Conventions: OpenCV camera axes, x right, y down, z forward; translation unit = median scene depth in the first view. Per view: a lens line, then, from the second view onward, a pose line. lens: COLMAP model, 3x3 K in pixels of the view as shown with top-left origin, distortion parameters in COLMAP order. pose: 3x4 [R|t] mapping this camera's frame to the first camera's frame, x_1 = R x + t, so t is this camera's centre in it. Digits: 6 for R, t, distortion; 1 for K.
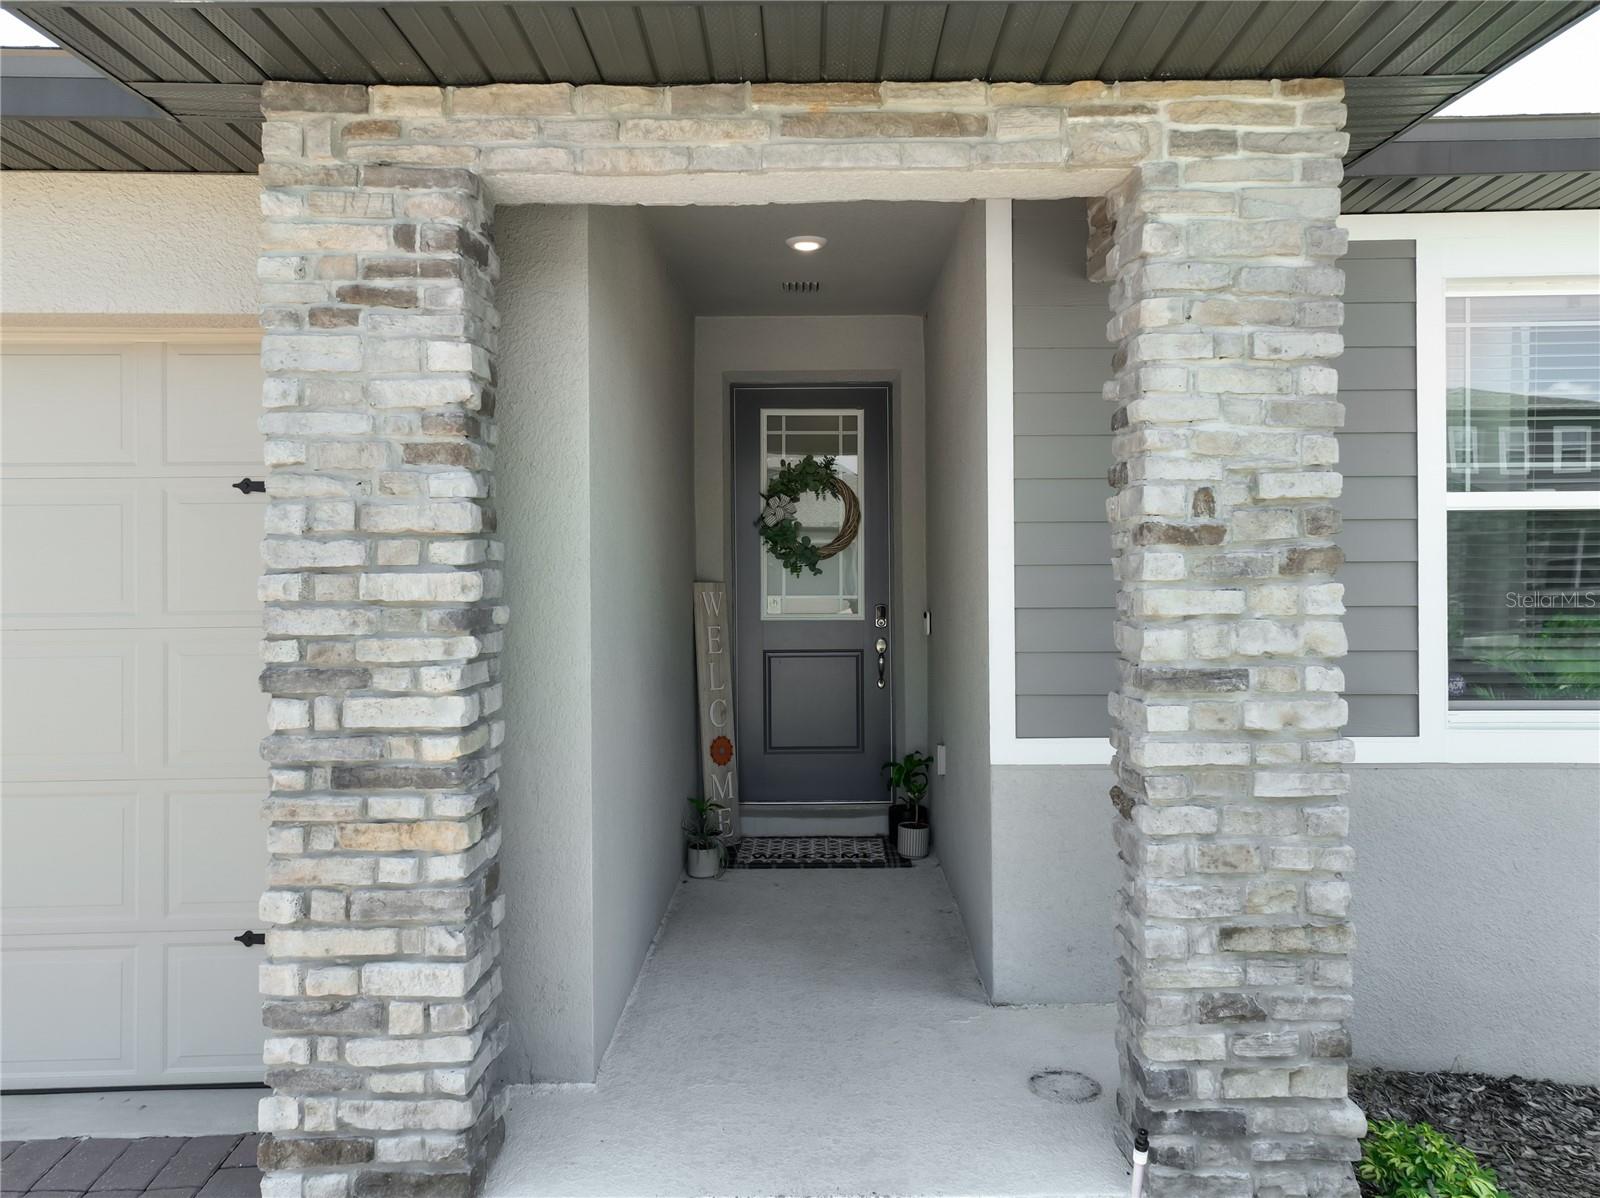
lens RADIAL K [[1146.9, 0, 792.1], [0, 1146.9, 572.6], [0, 0, 1]] dist [-0.001058, 0.019388]
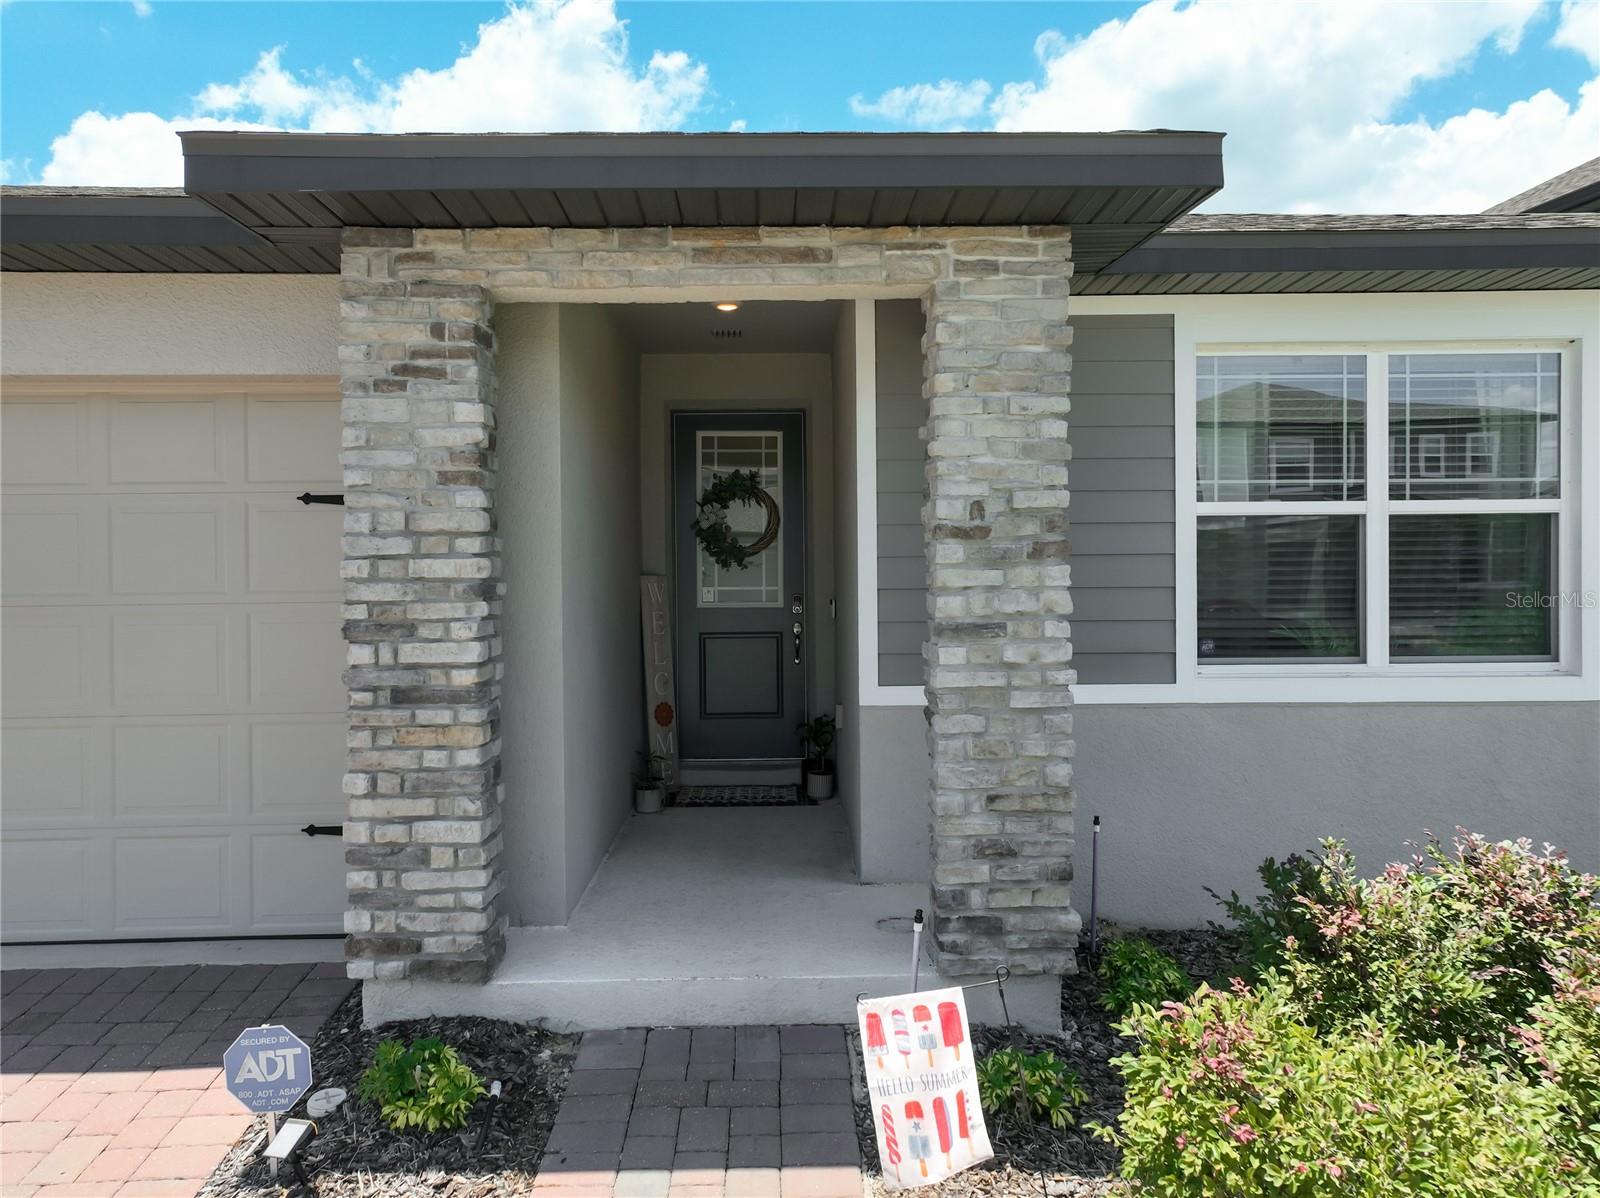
lens RADIAL K [[1146.9, 0, 756.6], [0, 1146.9, 598.7], [0, 0, 1]] dist [-0.001058, 0.019388]
pose [[0.999958, -0.001578, 0.009043, 0.059308], [0.001410, 0.999828, 0.018496, 0.025019], [-0.009071, -0.018482, 0.999788, -0.486801]]
